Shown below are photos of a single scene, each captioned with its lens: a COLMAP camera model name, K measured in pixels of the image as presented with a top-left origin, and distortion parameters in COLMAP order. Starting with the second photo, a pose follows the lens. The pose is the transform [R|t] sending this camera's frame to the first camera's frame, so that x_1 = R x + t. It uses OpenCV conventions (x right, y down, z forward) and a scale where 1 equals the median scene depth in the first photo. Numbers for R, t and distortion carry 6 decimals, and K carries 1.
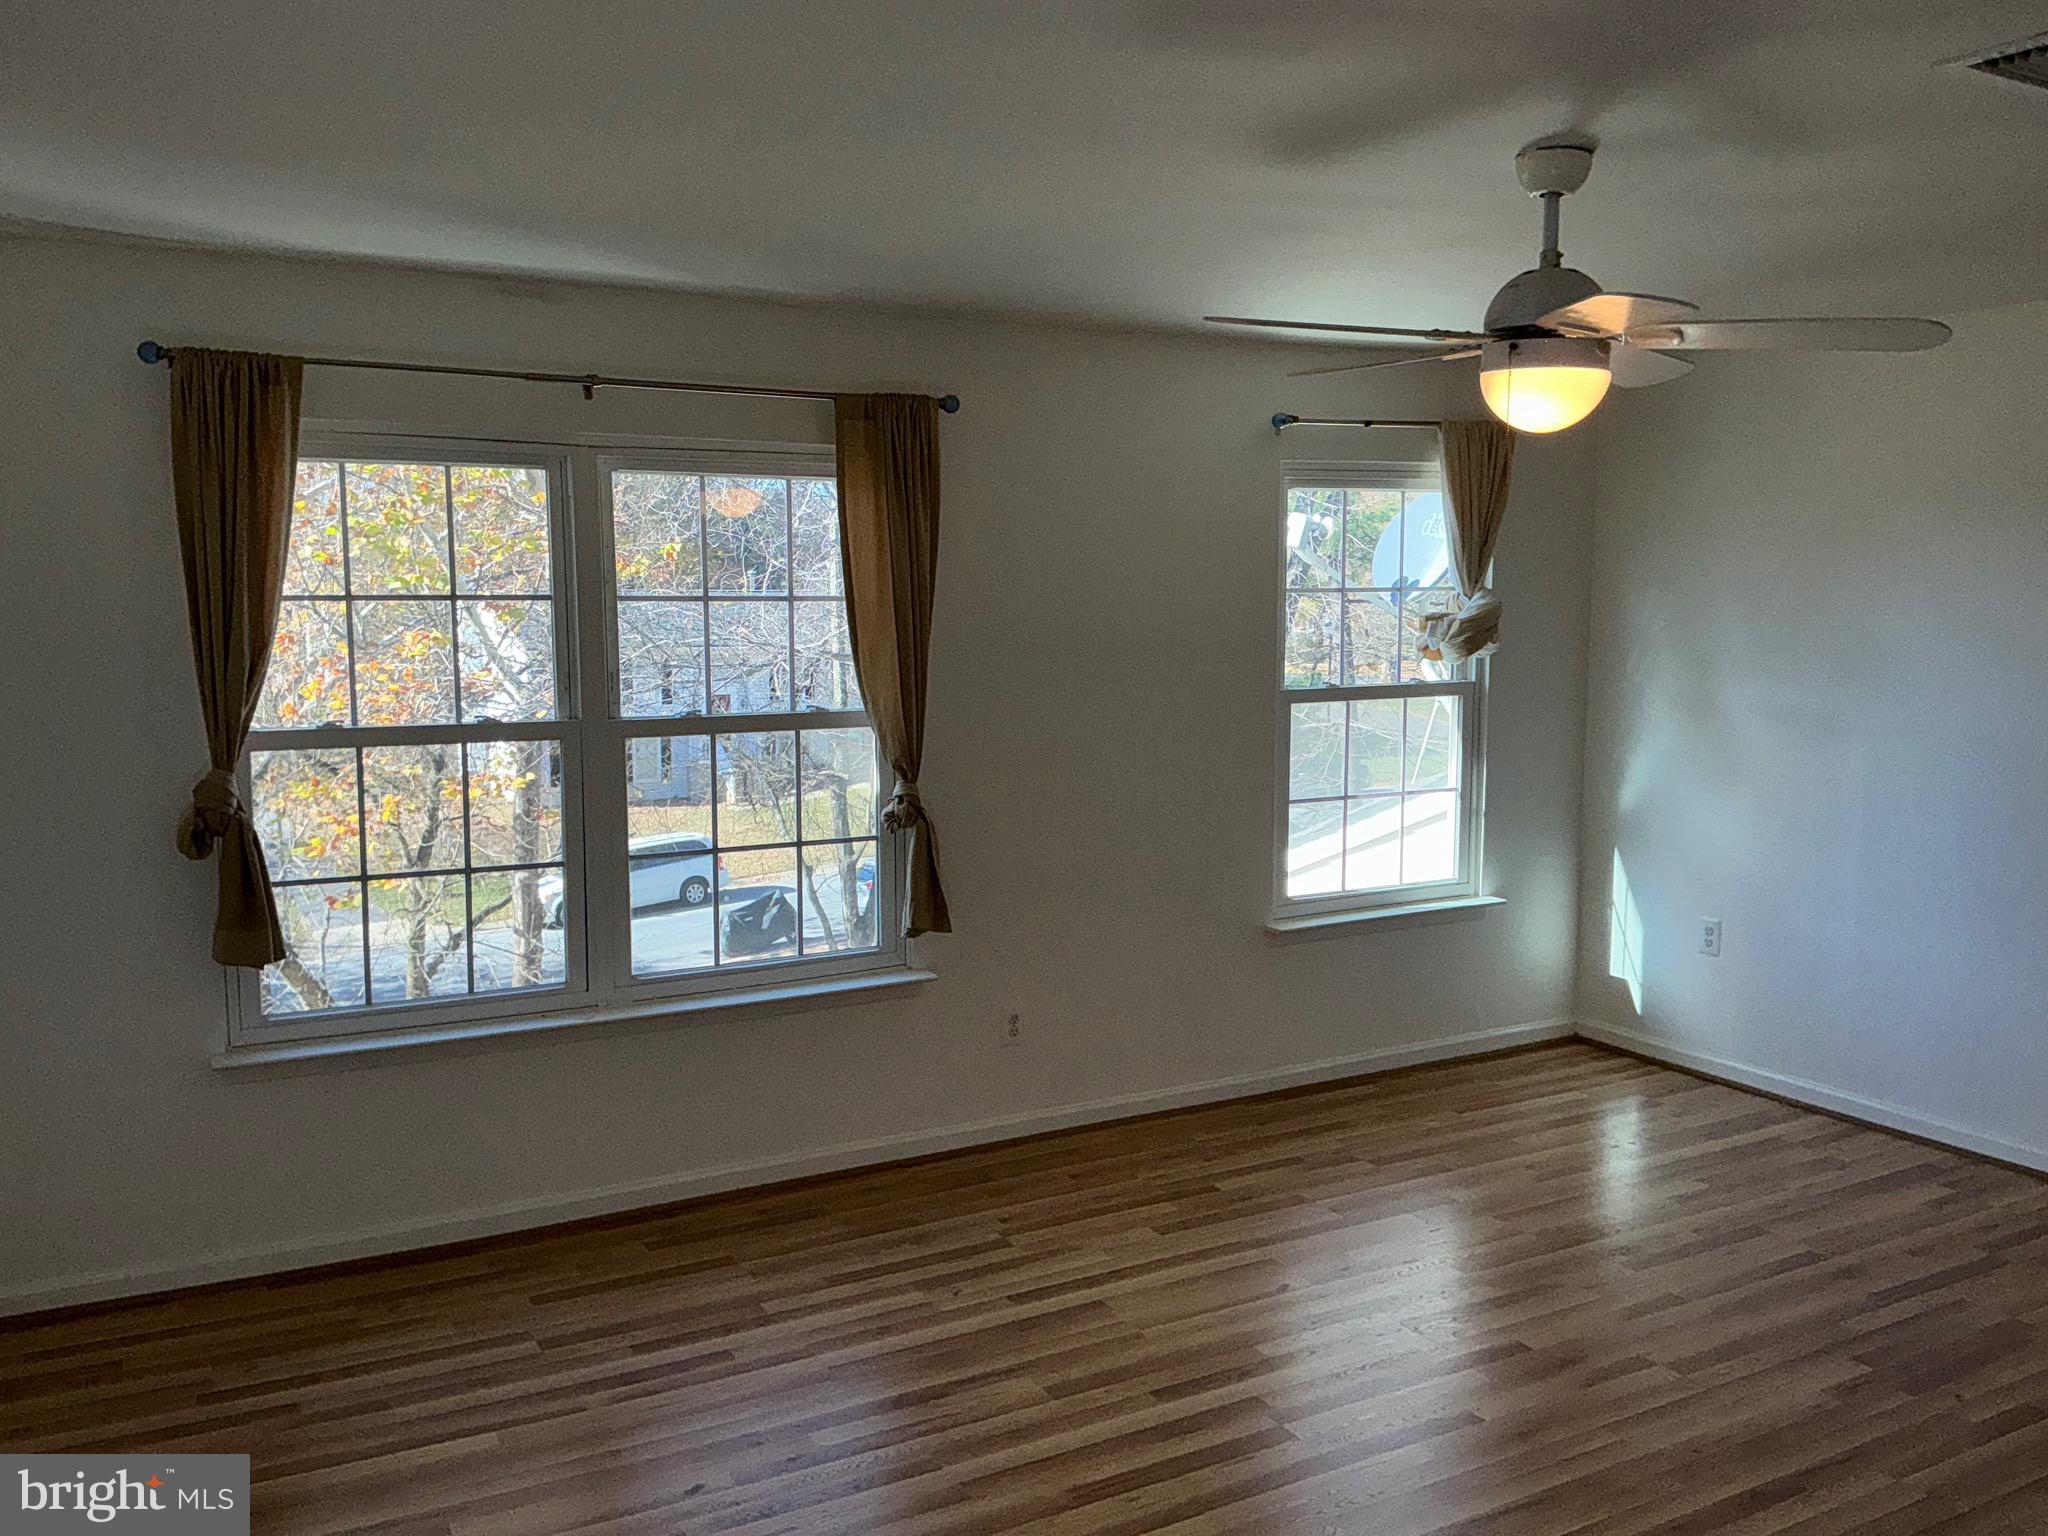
lens RADIAL K [[1695.9, 0, 1022.1], [0, 1695.9, 767.5], [0, 0, 1]] dist [0.149208, -0.310405]
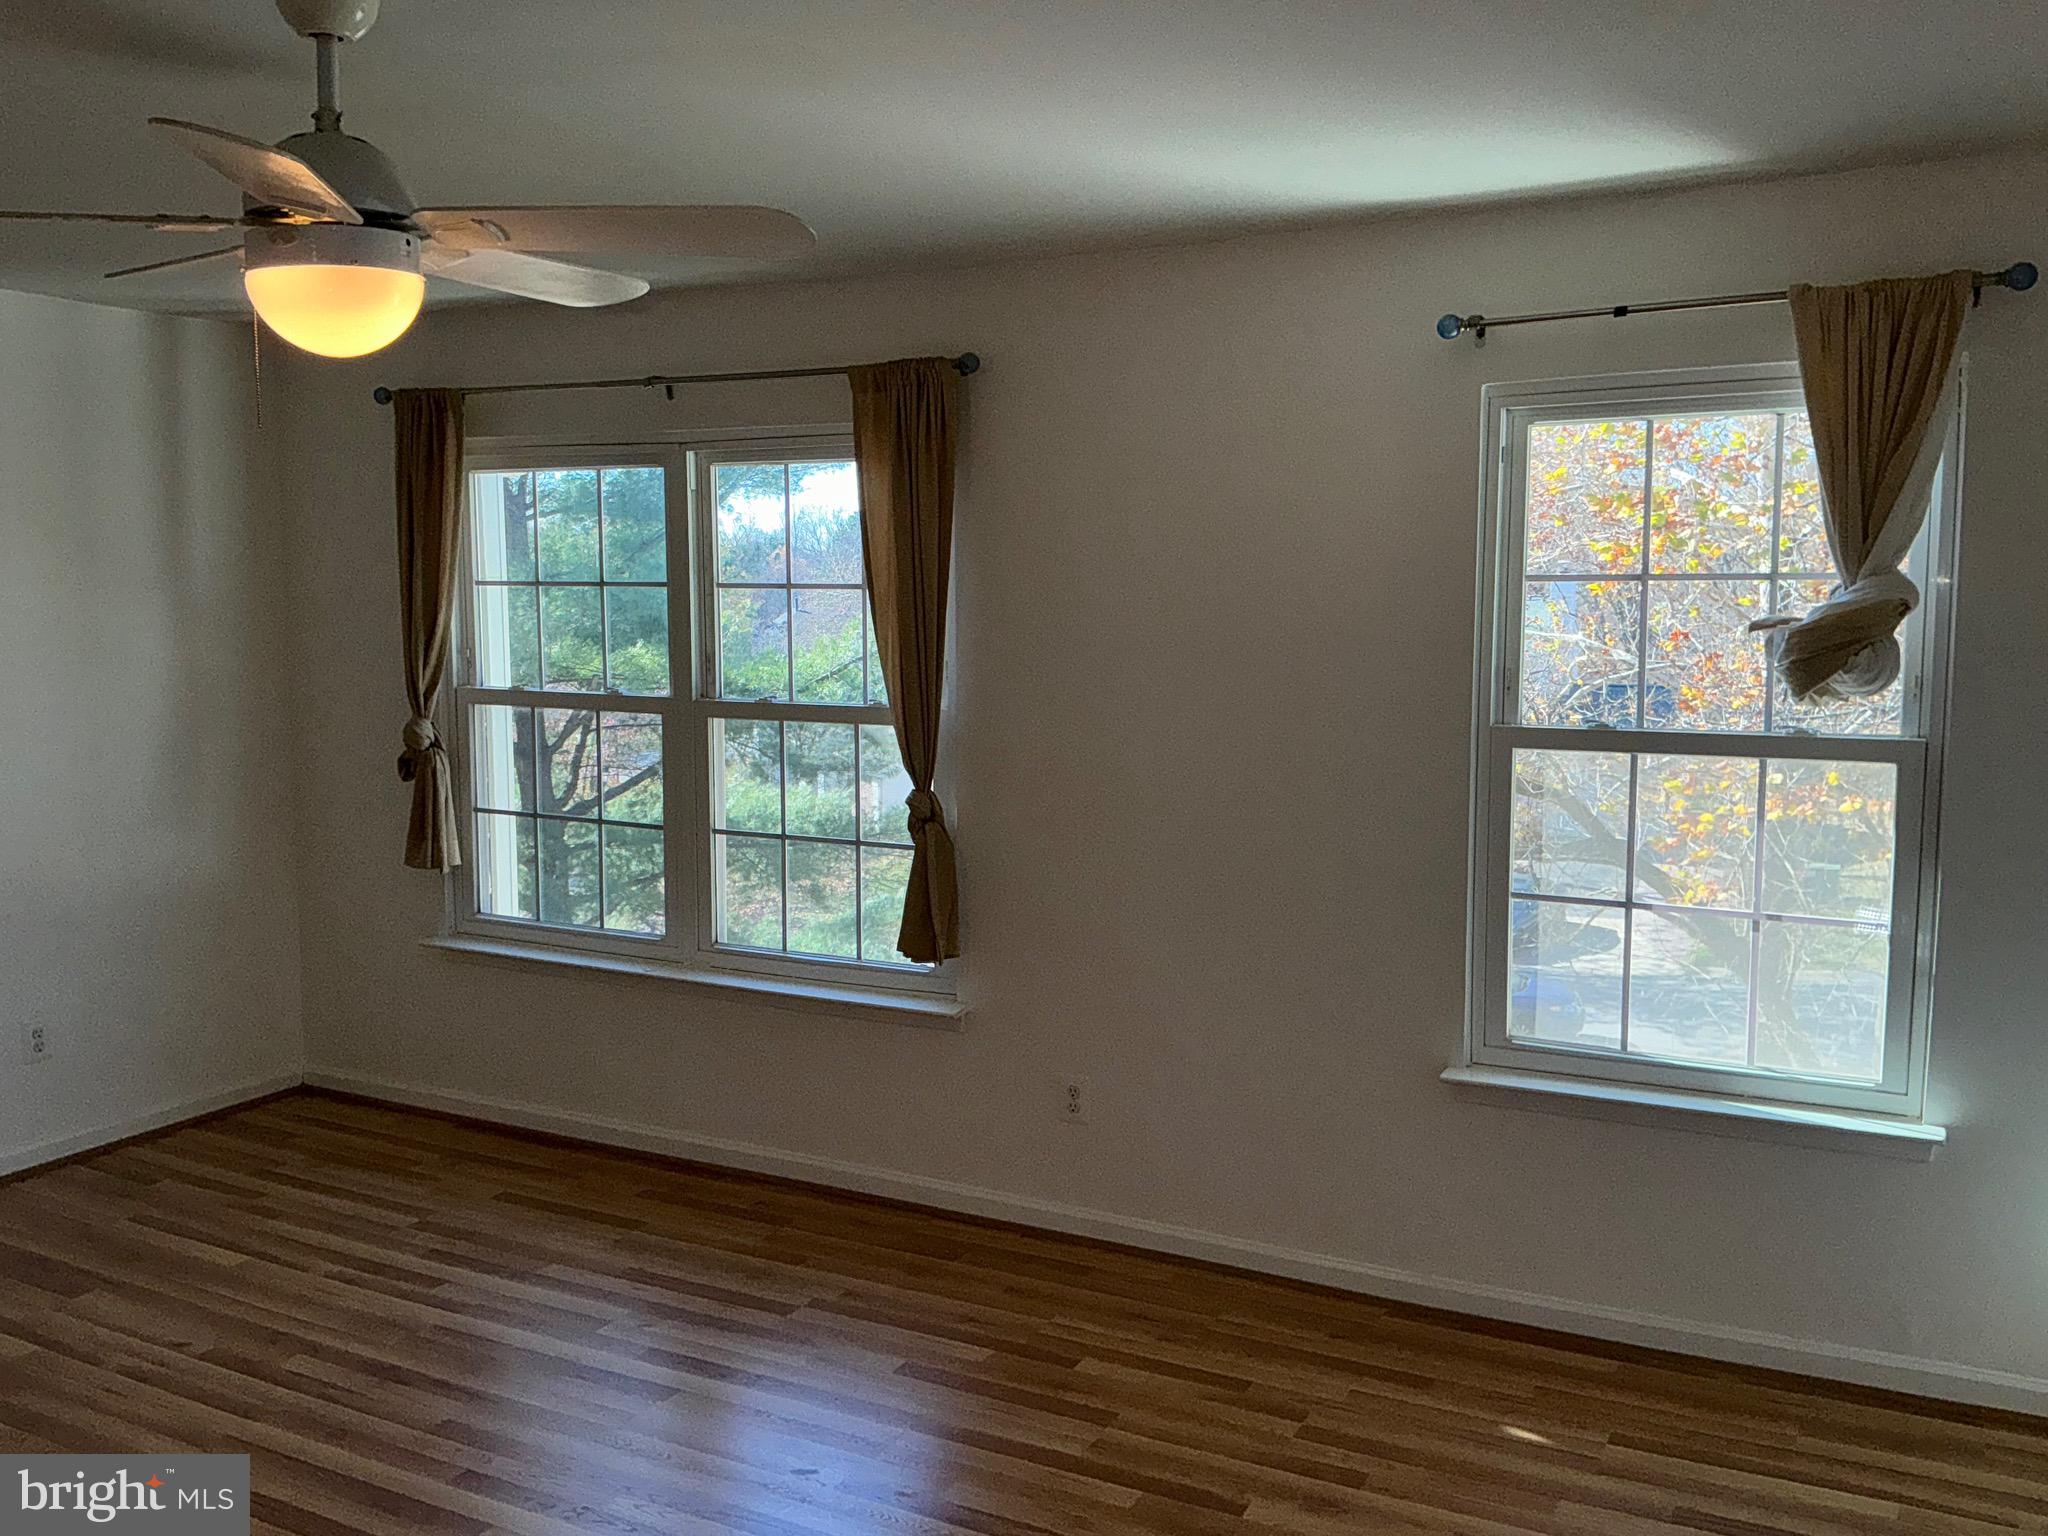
lens RADIAL K [[1695.9, 0, 1022.1], [0, 1695.9, 767.5], [0, 0, 1]] dist [0.149208, -0.310405]
pose [[0.550374, 0.090562, -0.829992, 0.660311], [-0.092484, 0.994595, 0.047196, -0.047448], [0.829780, 0.050785, 0.555775, 0.506596]]
